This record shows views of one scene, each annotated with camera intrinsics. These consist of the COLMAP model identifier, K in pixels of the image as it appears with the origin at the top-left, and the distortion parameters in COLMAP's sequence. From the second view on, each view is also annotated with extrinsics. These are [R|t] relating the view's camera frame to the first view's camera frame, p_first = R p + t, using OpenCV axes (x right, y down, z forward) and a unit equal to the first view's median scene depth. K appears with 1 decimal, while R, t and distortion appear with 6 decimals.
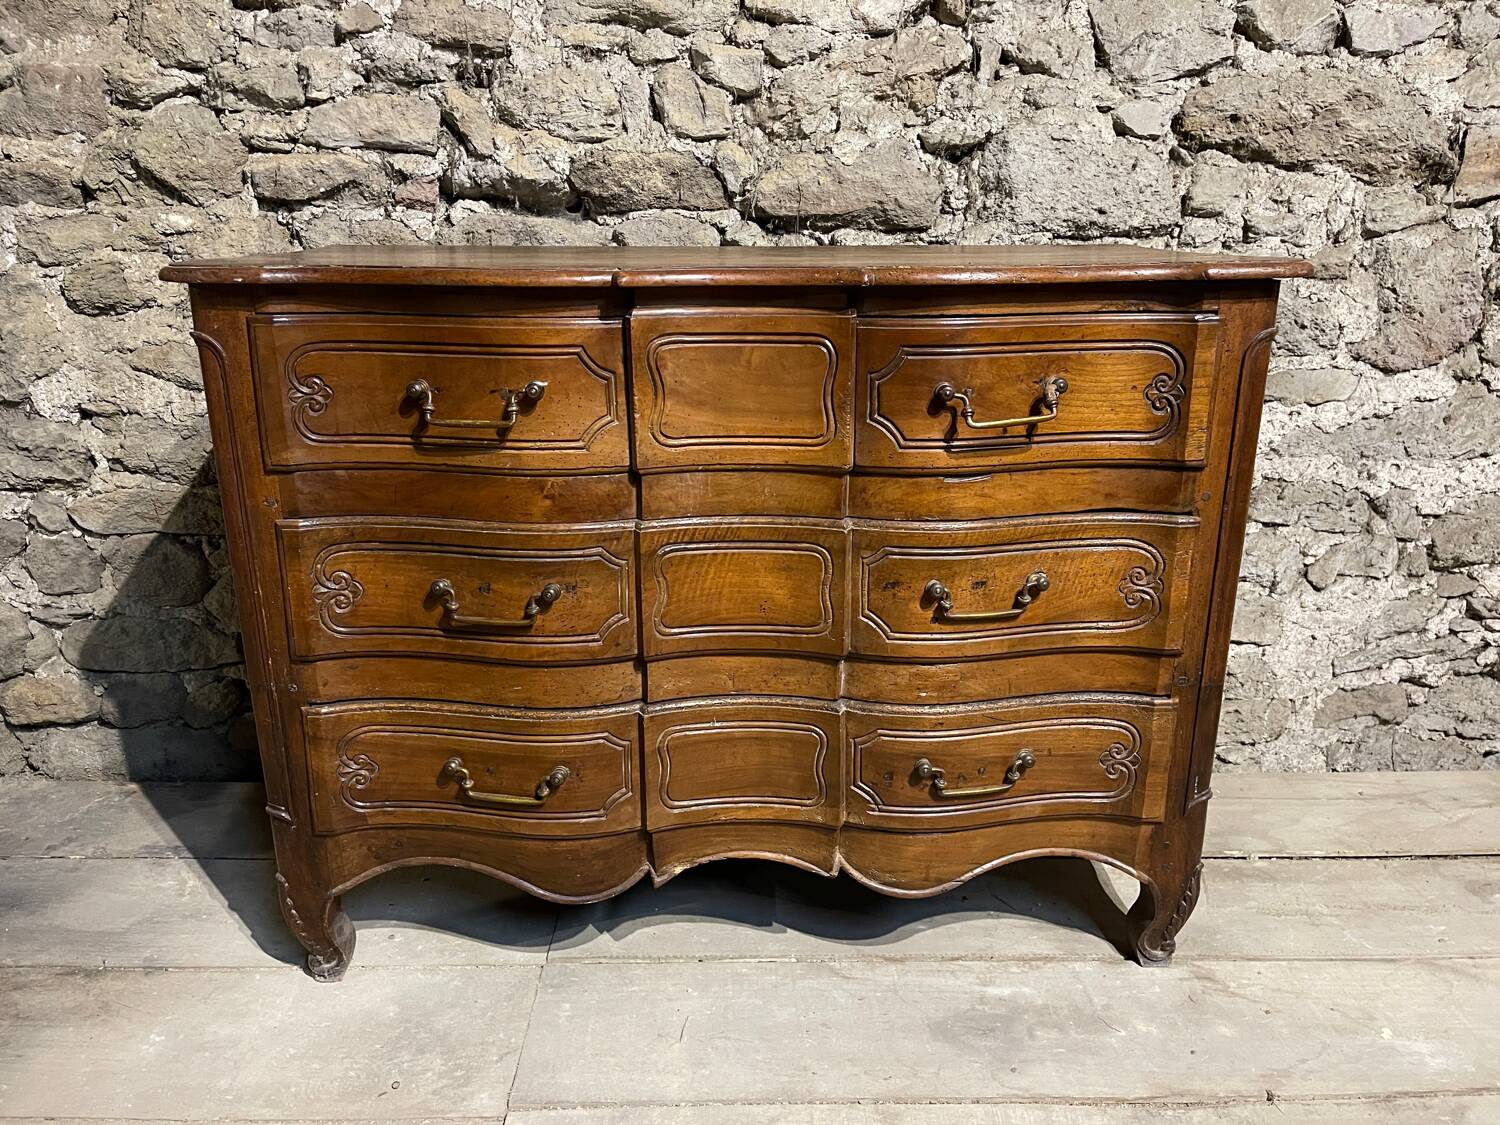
lens RADIAL K [[1139.4, 0, 747.8], [0, 1139.4, 565.6], [0, 0, 1]] dist [0.083486, -0.111195]
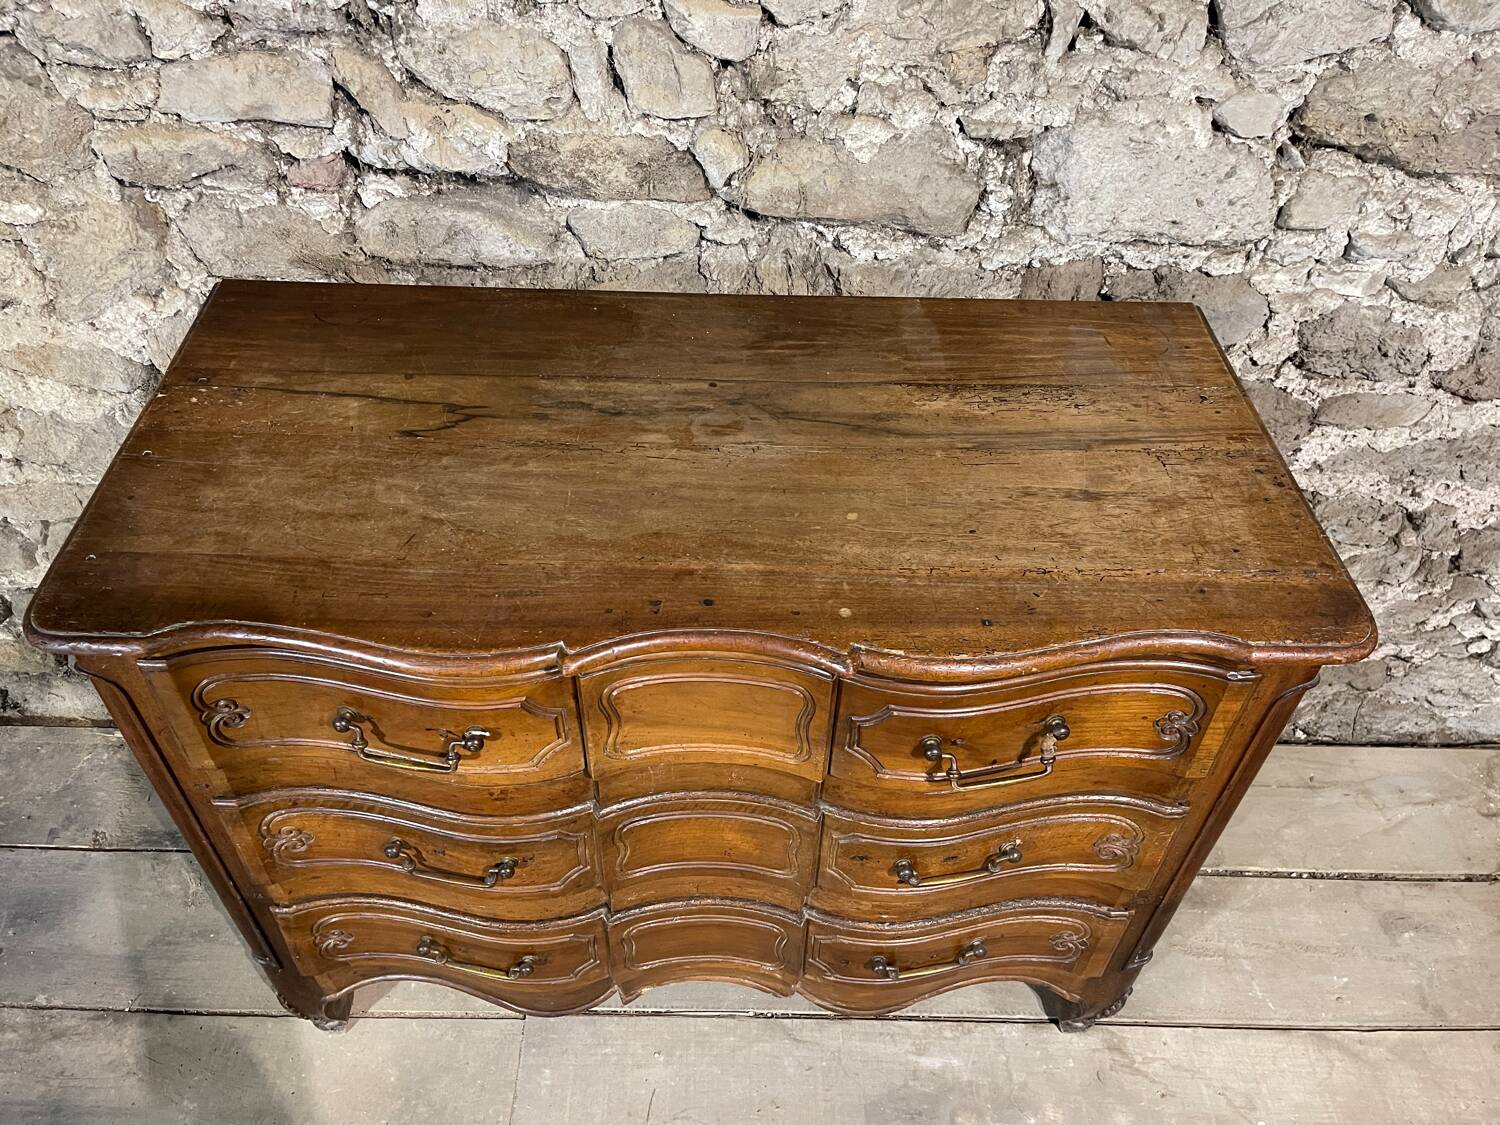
lens RADIAL K [[1139.4, 0, 744.0], [0, 1139.4, 574.4], [0, 0, 1]] dist [0.083486, -0.111195]
pose [[0.999449, 0.032175, 0.008129, 0.008629], [-0.032295, 0.886575, 0.461456, -0.463601], [0.007640, -0.461464, 0.887126, 0.177602]]
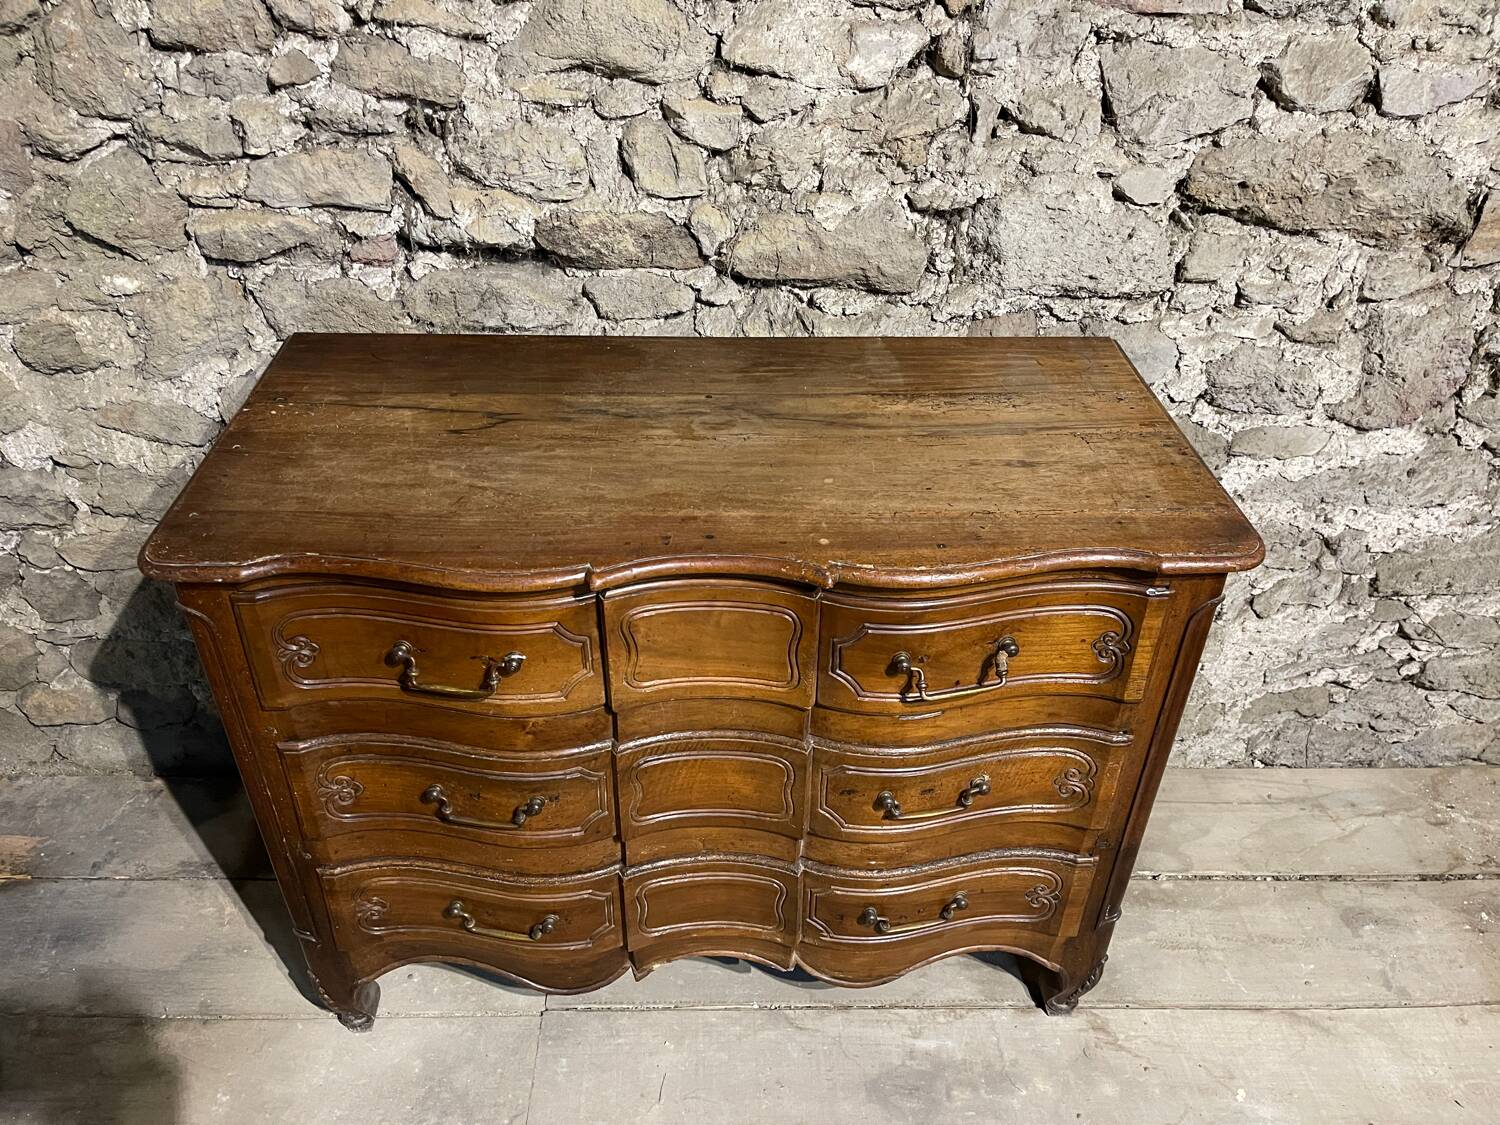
lens RADIAL K [[1139.4, 0, 748.6], [0, 1139.4, 573.2], [0, 0, 1]] dist [0.083486, -0.111195]
pose [[0.999827, 0.009861, 0.015786, 0.008369], [-0.014287, 0.950208, 0.311287, -0.377887], [-0.011931, -0.311459, 0.950185, 0.015837]]
